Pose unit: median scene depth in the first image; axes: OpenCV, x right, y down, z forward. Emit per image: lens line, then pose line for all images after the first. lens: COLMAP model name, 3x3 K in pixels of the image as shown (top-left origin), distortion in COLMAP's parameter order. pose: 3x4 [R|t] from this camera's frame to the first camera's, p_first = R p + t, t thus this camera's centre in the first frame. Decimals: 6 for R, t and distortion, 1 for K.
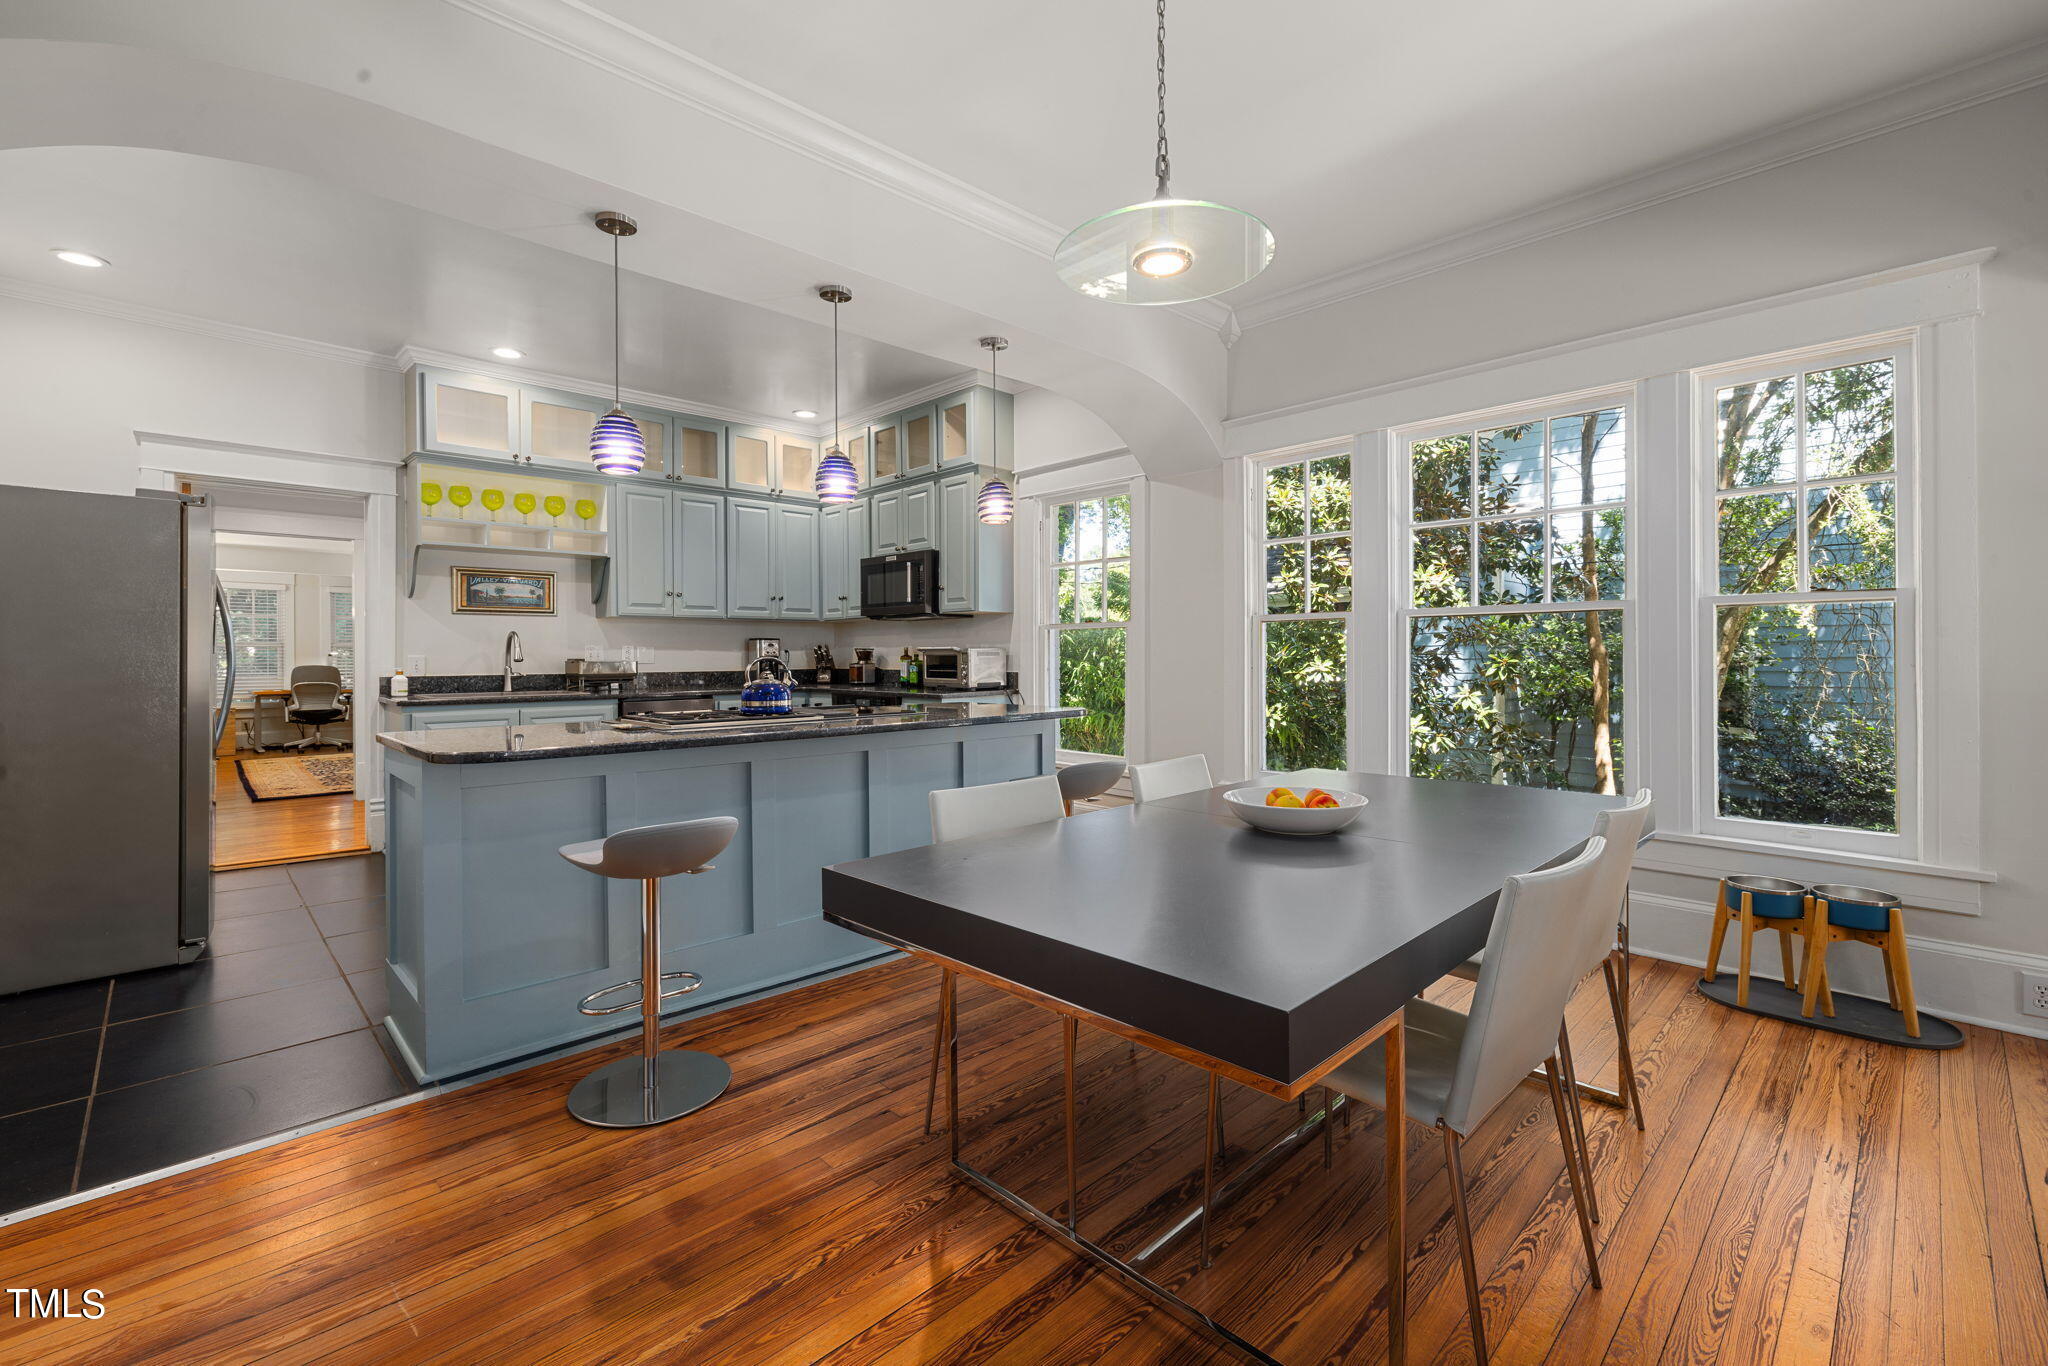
lens RADIAL K [[886.3, 0, 1024.6], [0, 886.3, 672.7], [0, 0, 1]] dist [-0.001896, 0.000208]
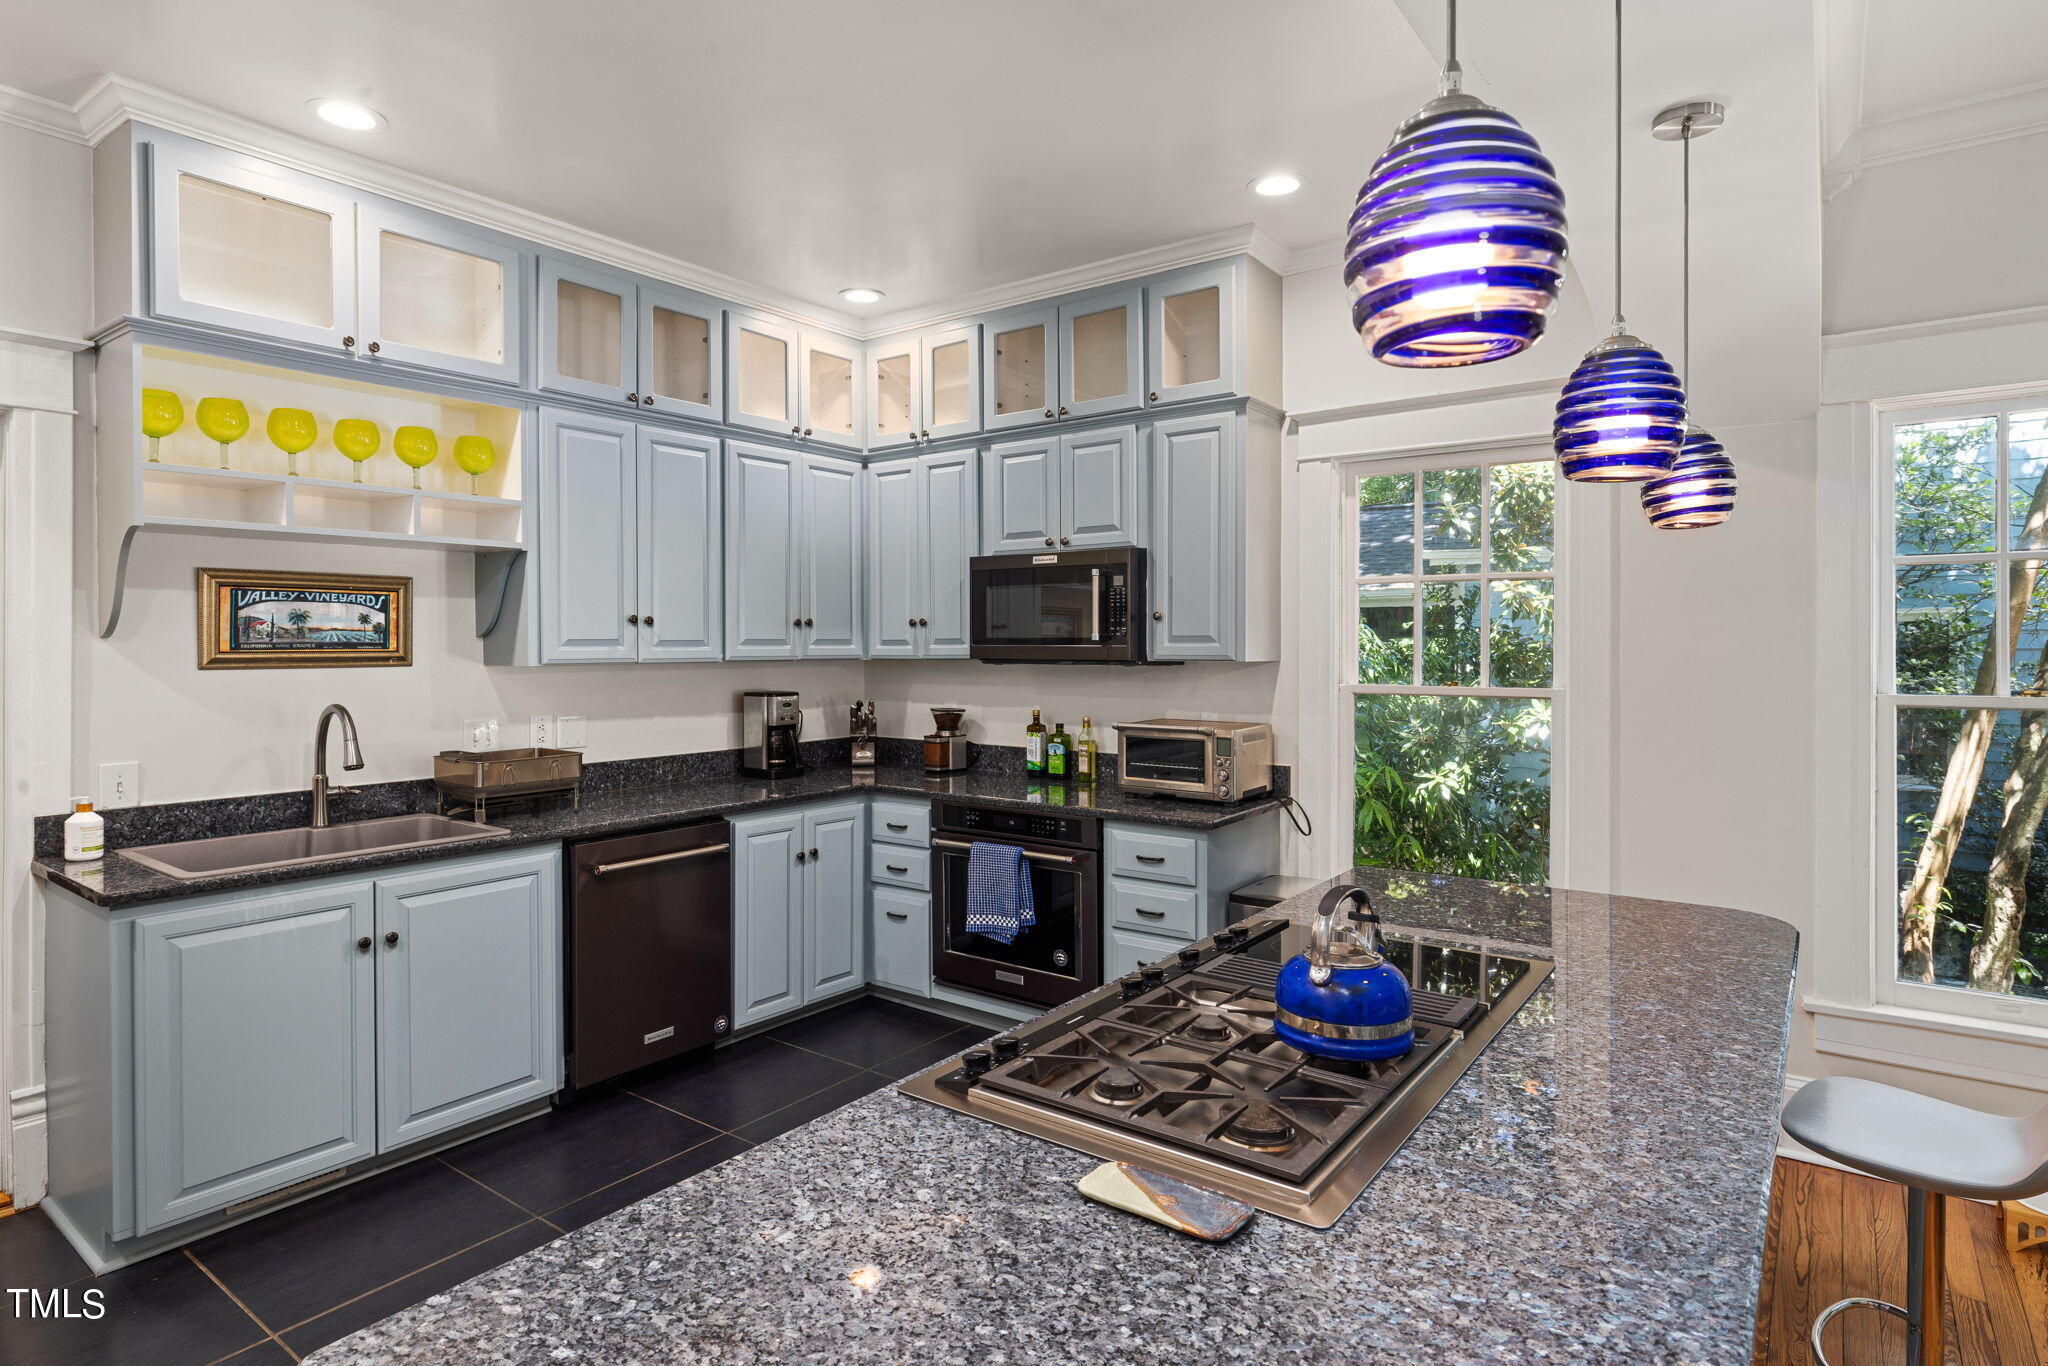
lens RADIAL K [[1102.4, 0, 1024.2], [0, 1102.4, 668.0], [0, 0, 1]] dist [-0.001510, -0.002014]
pose [[0.986071, 0.000075, 0.166326, -0.289569], [-0.000624, 0.999995, 0.003253, -0.064706], [-0.166324, -0.003312, 0.986066, 0.325633]]
